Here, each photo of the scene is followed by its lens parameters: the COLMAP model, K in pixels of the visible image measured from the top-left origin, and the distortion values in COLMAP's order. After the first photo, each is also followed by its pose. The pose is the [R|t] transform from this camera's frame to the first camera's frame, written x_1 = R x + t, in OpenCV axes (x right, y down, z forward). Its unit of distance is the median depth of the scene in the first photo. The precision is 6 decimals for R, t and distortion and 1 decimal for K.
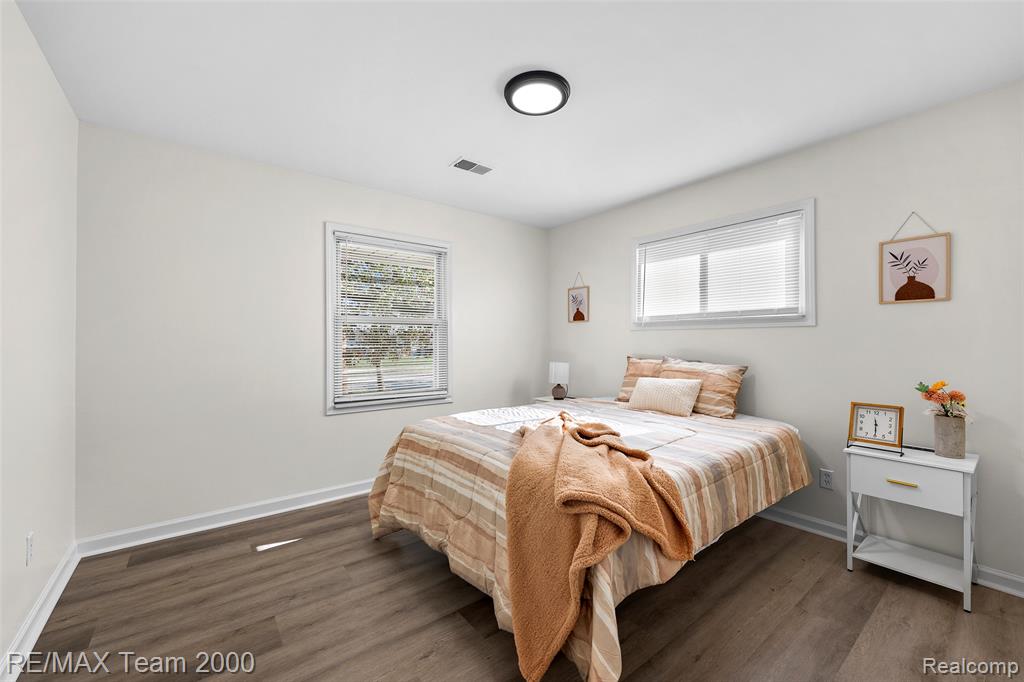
lens RADIAL K [[406.7, 0, 512.9], [0, 406.7, 345.0], [0, 0, 1]] dist [-0.034460, 0.000158]
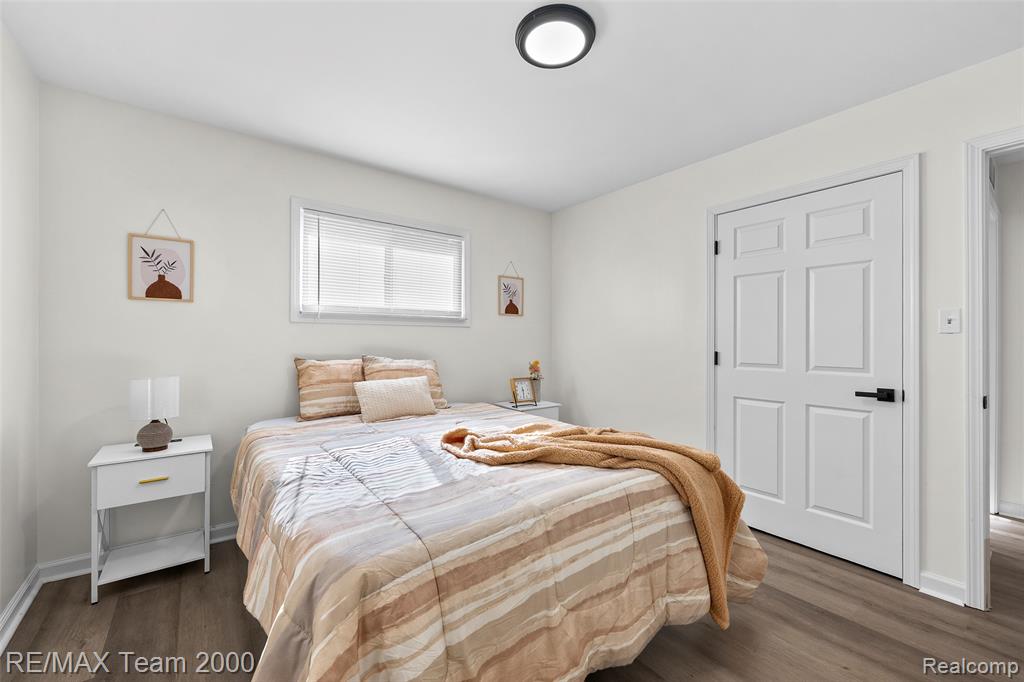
lens RADIAL K [[414.6, 0, 508.3], [0, 414.6, 342.7], [0, 0, 1]] dist [0.000879, 0.000179]
pose [[0.010418, -0.004504, 0.999936, -0.398786], [0.003639, 0.999983, 0.004466, -0.001506], [-0.999939, 0.003593, 0.010434, 0.550203]]
